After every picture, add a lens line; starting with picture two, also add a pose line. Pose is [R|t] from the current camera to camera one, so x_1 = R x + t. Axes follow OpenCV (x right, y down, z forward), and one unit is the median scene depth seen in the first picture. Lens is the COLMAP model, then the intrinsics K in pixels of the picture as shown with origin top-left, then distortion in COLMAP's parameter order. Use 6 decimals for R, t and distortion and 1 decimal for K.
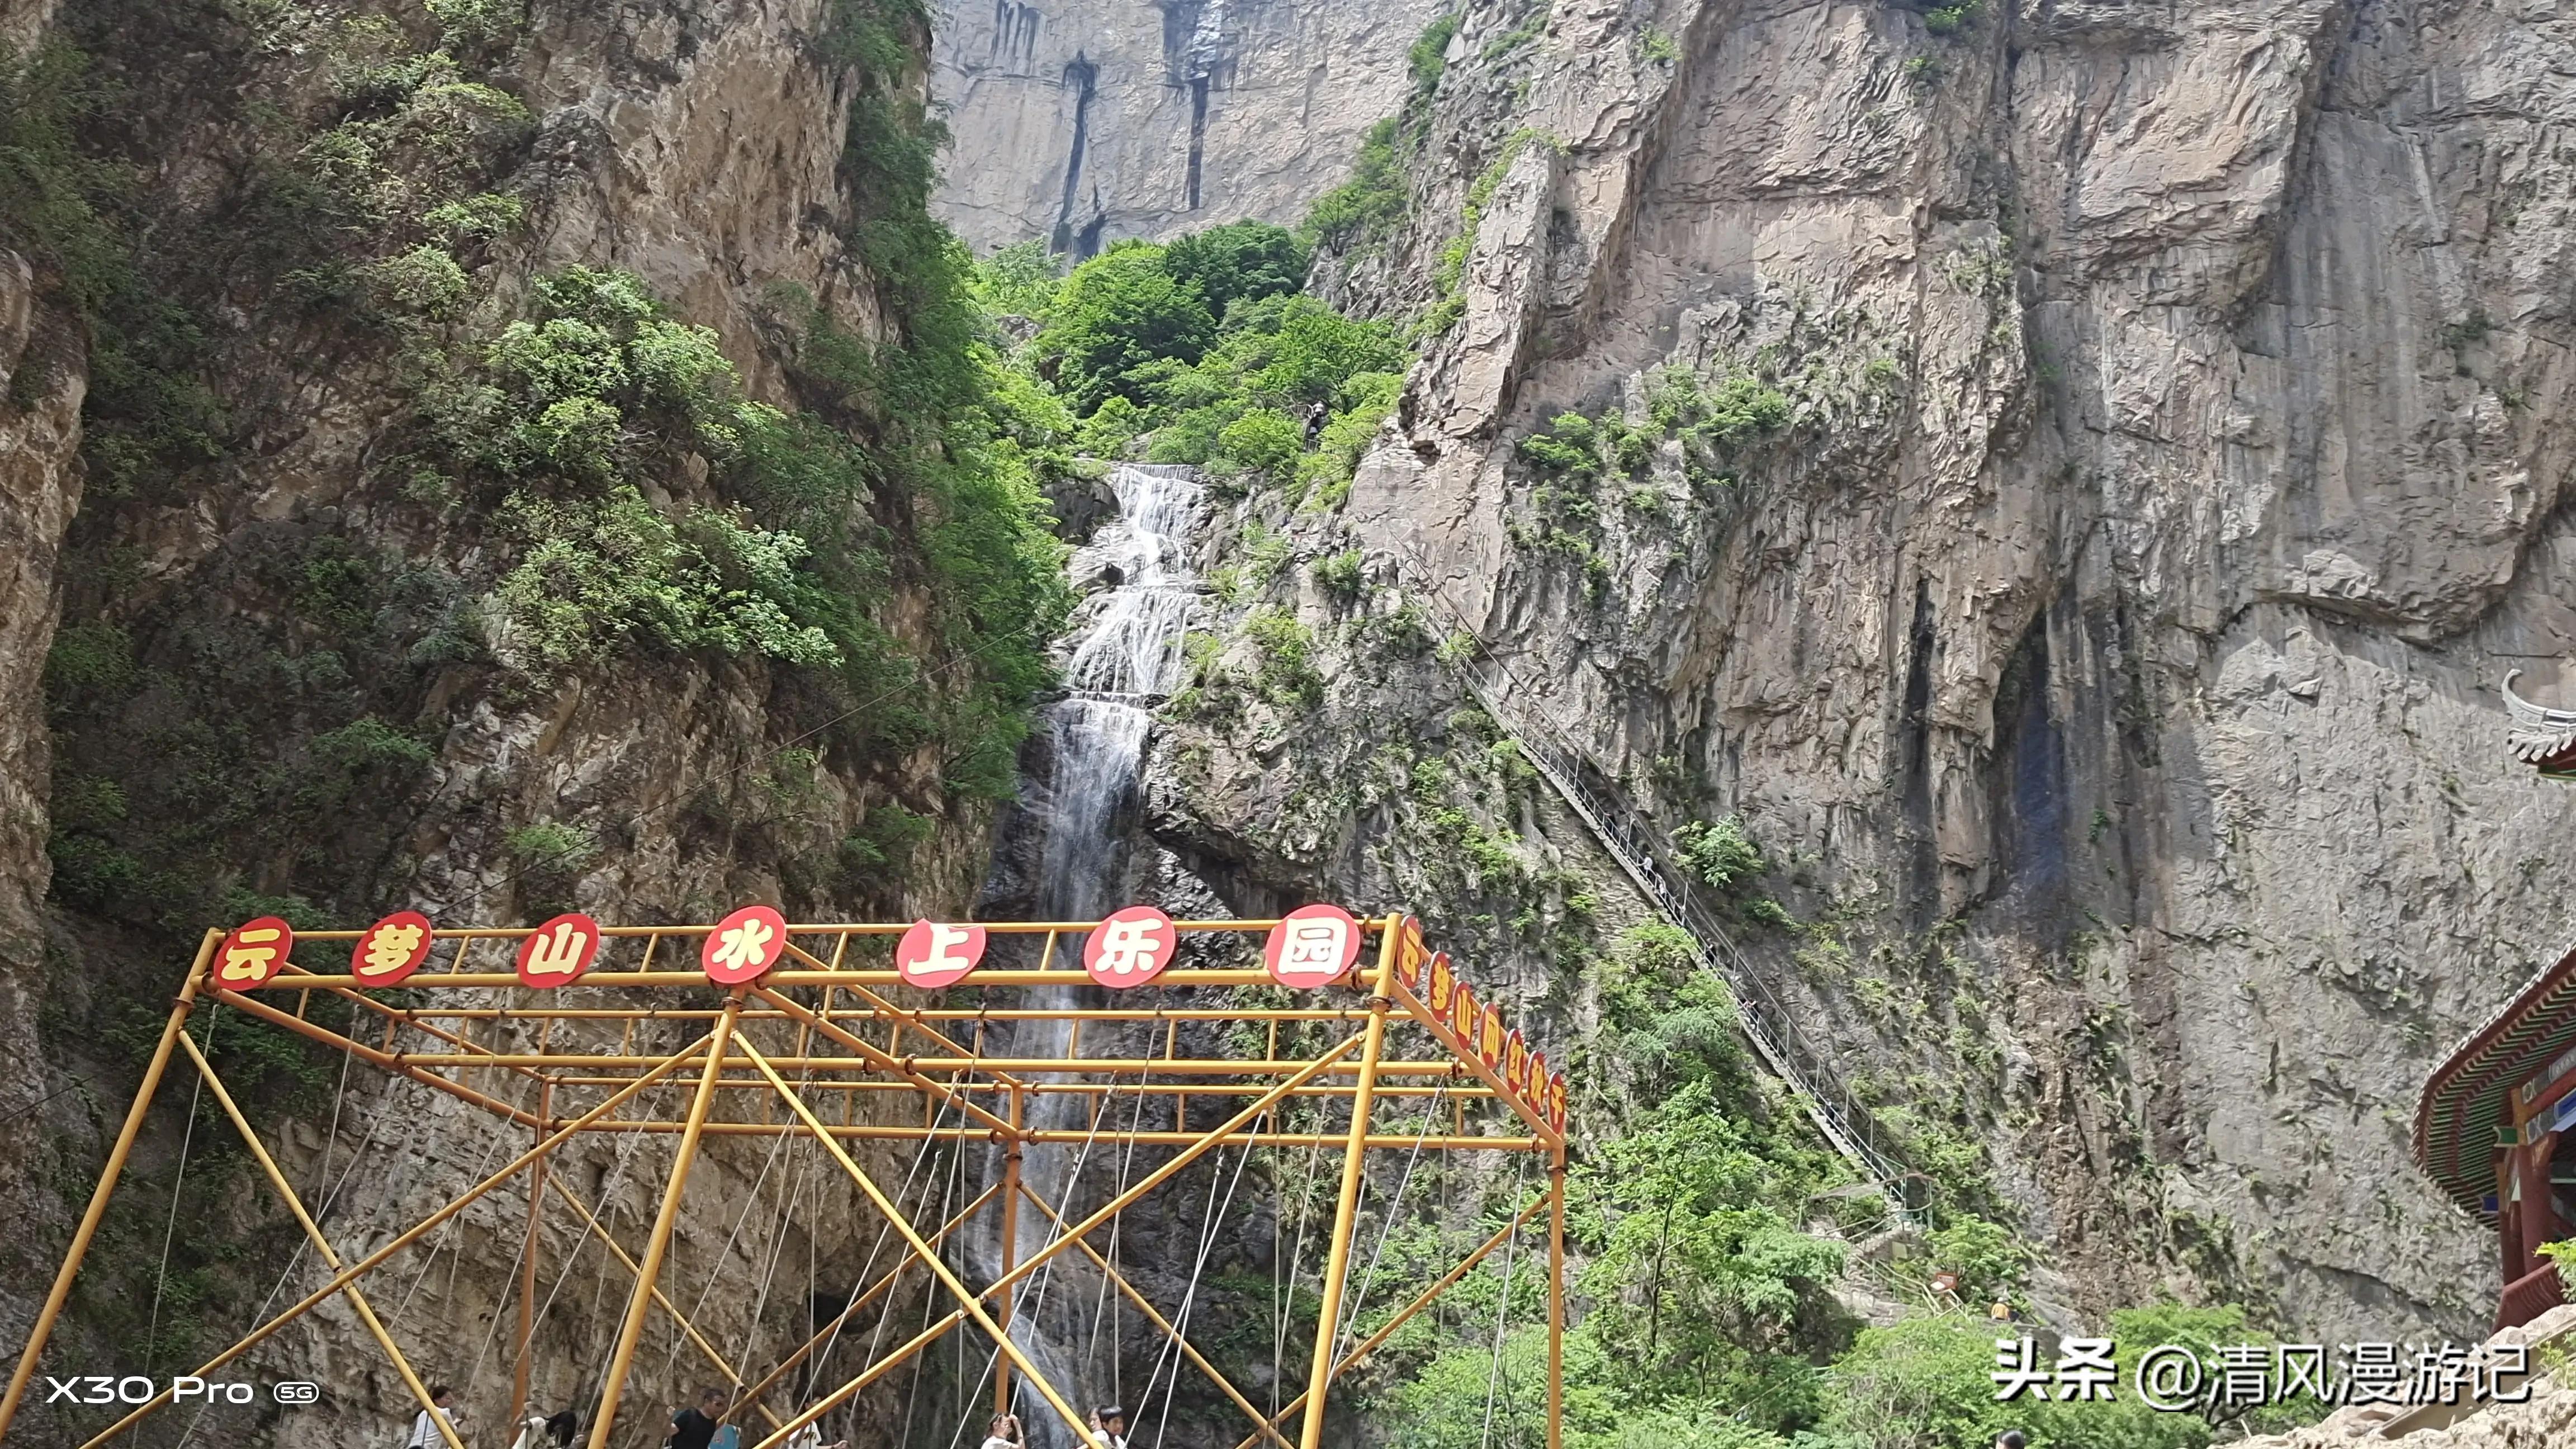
lens RADIAL K [[2684.4, 0, 1218.5], [0, 2684.4, 722.6], [0, 0, 1]] dist [0.058550, -0.026576]
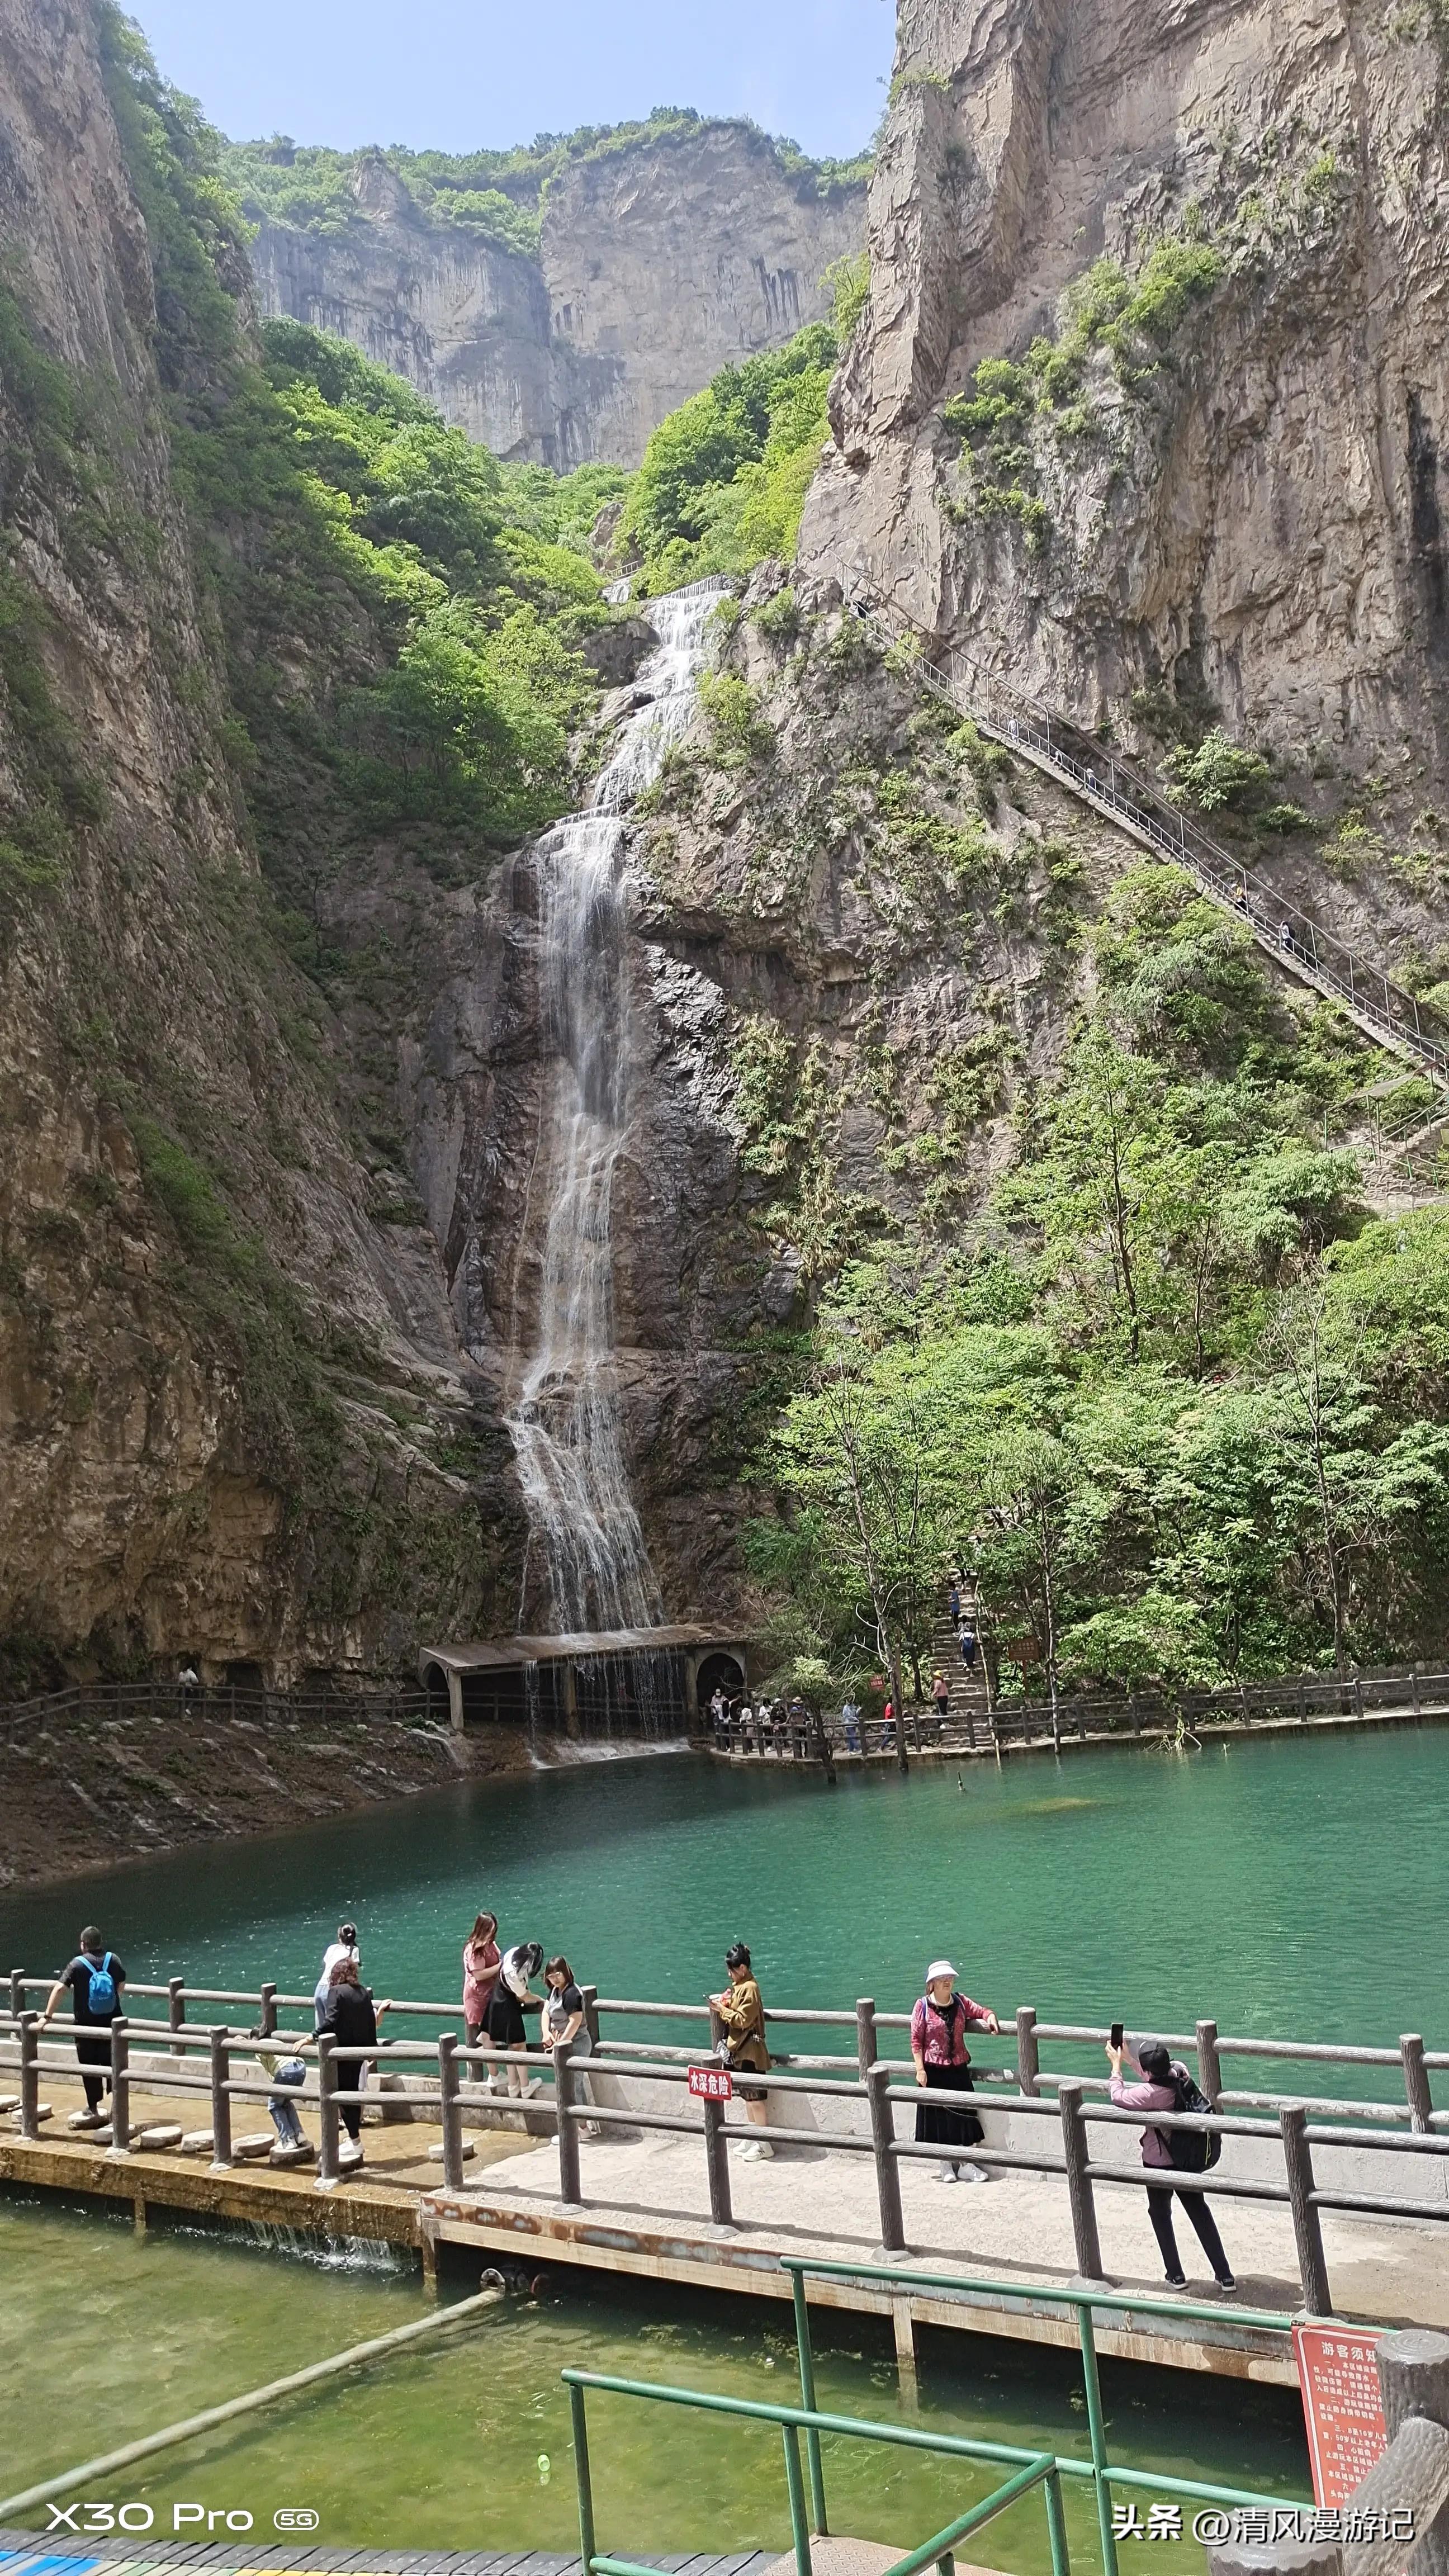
lens RADIAL K [[1938.1, 0, 720.8], [0, 1938.1, 1308.6], [0, 0, 1]] dist [0.065658, -0.052484]
pose [[0.920285, -0.233517, -0.313919, 0.197615], [0.290523, 0.945270, 0.148532, 0.073985], [0.262053, -0.227892, 0.937760, 0.279720]]
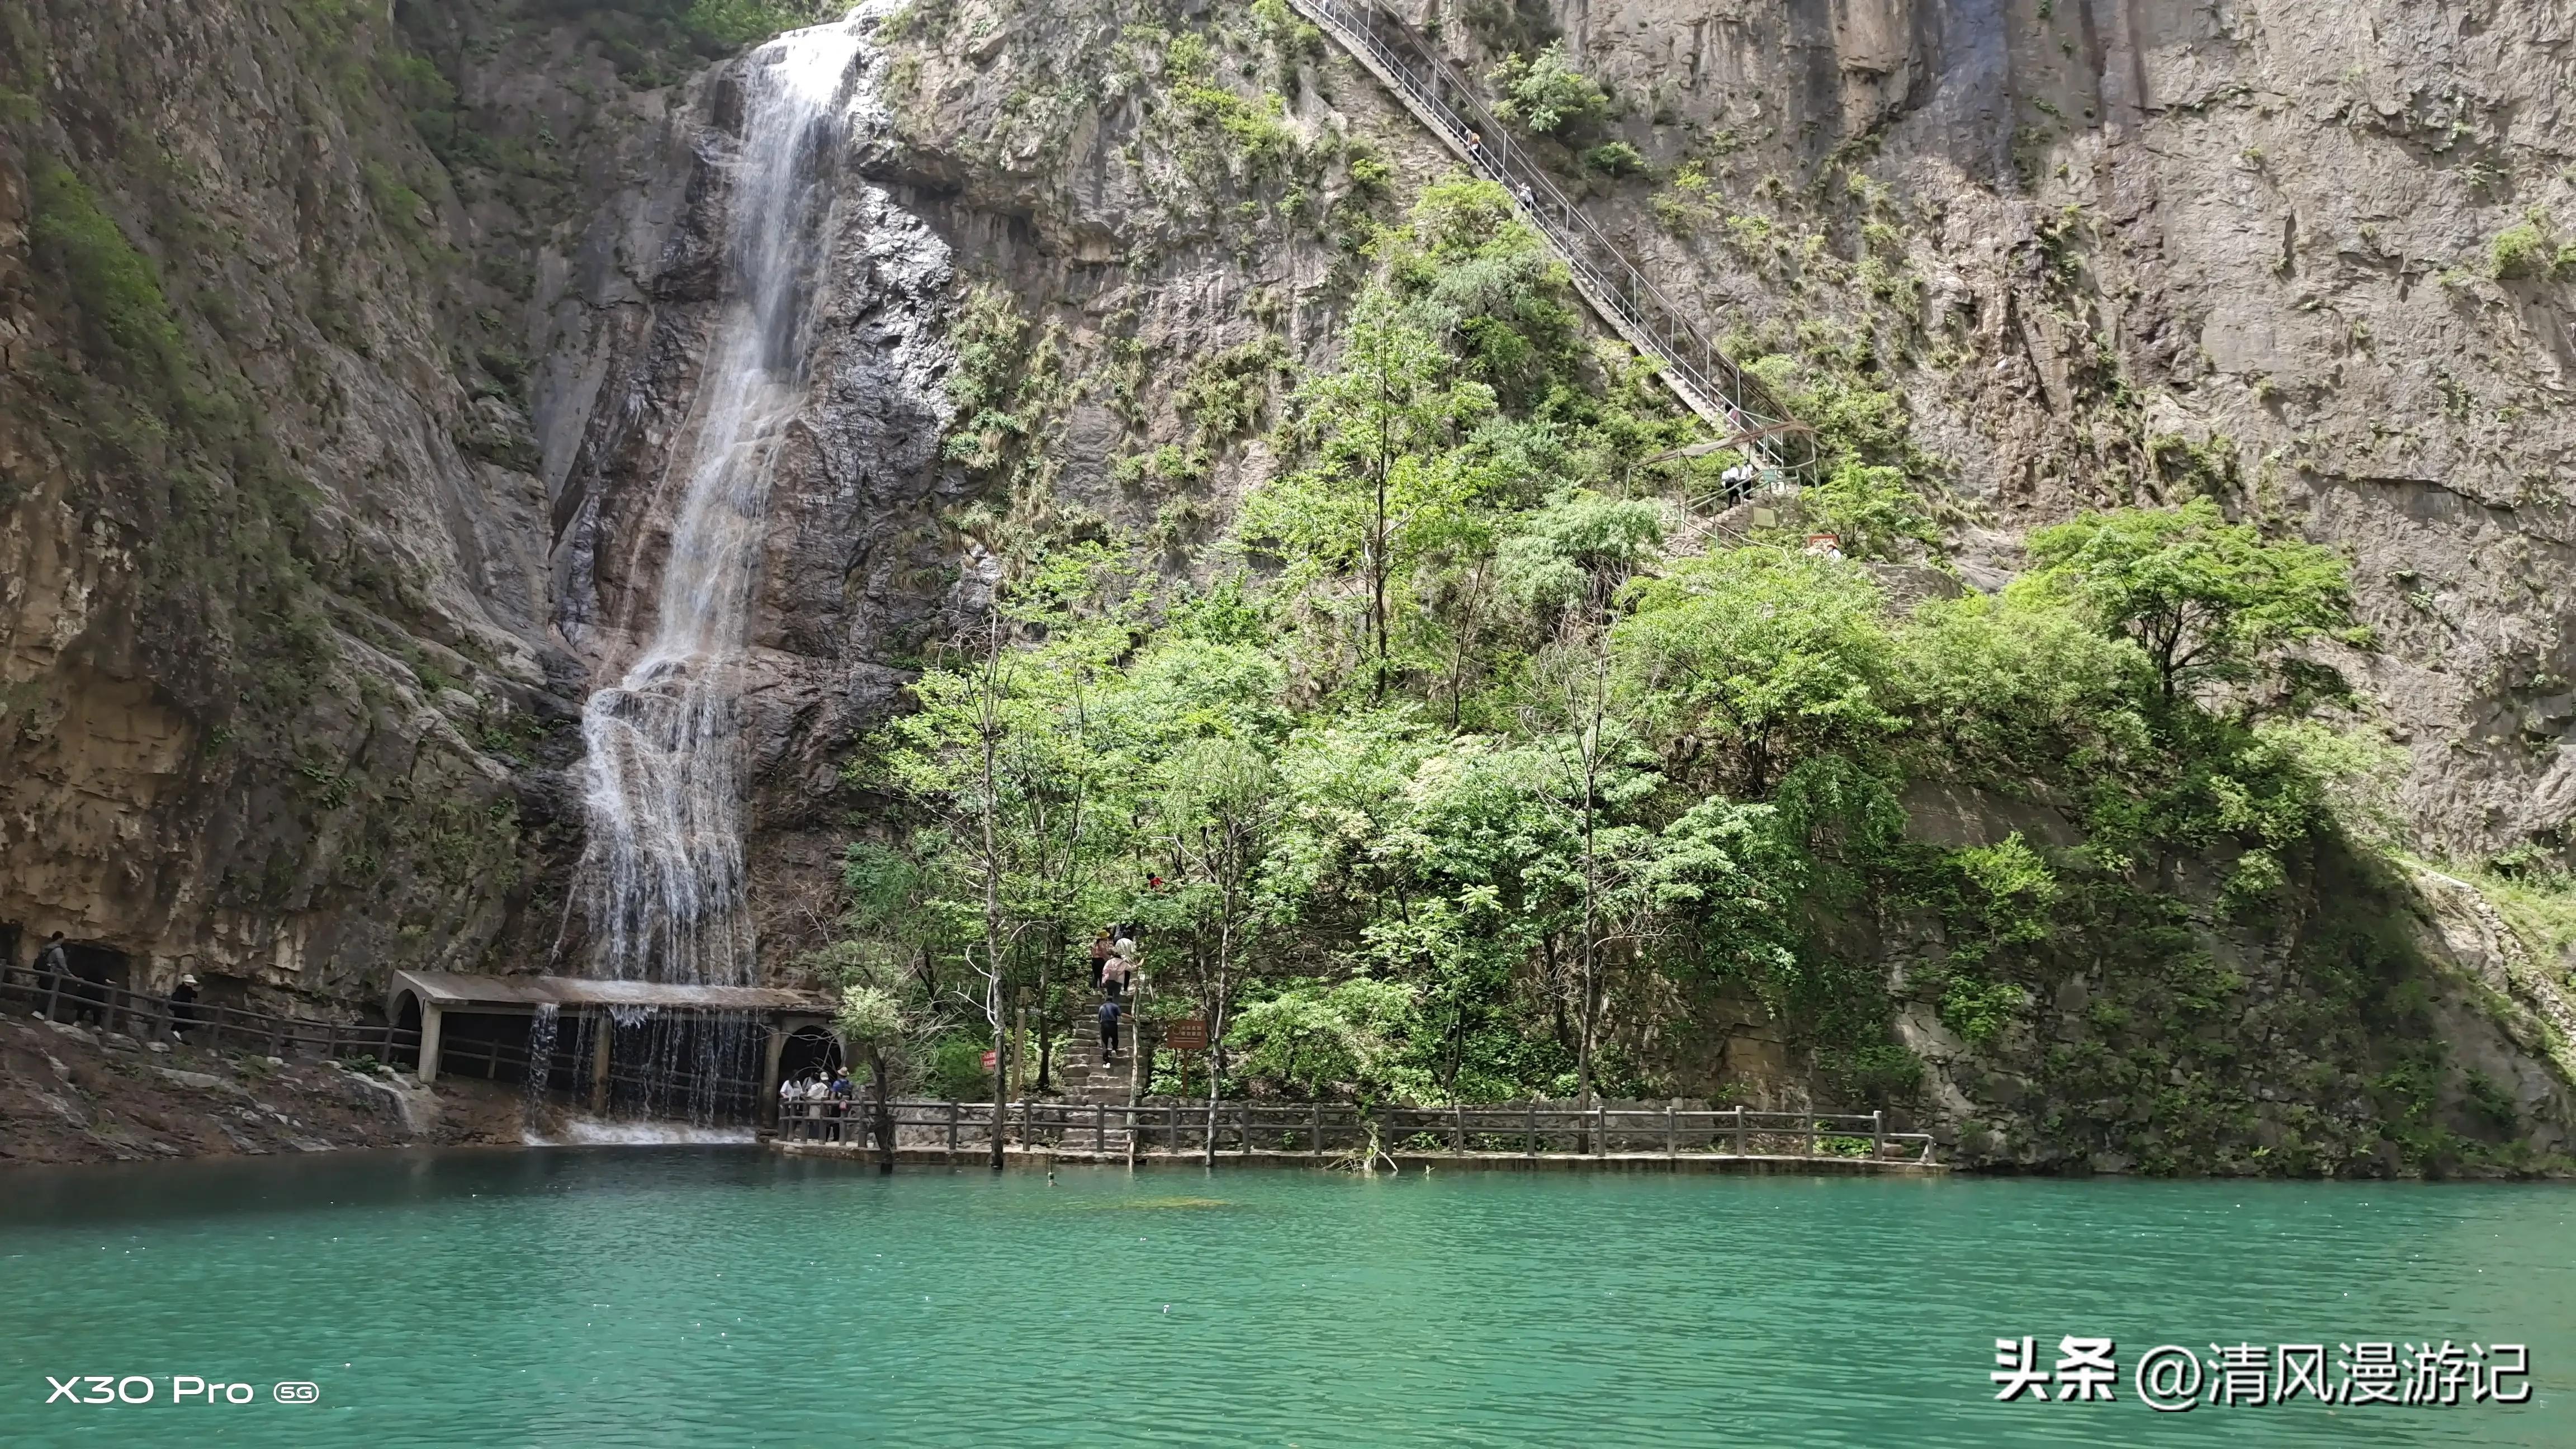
lens RADIAL K [[1938.1, 0, 1288.0], [0, 1938.1, 724.5], [0, 0, 1]] dist [0.065658, -0.052484]
pose [[0.980158, -0.118115, -0.159186, 0.180342], [0.142471, 0.978141, 0.151466, 0.134662], [0.137816, -0.171140, 0.975560, 0.382531]]
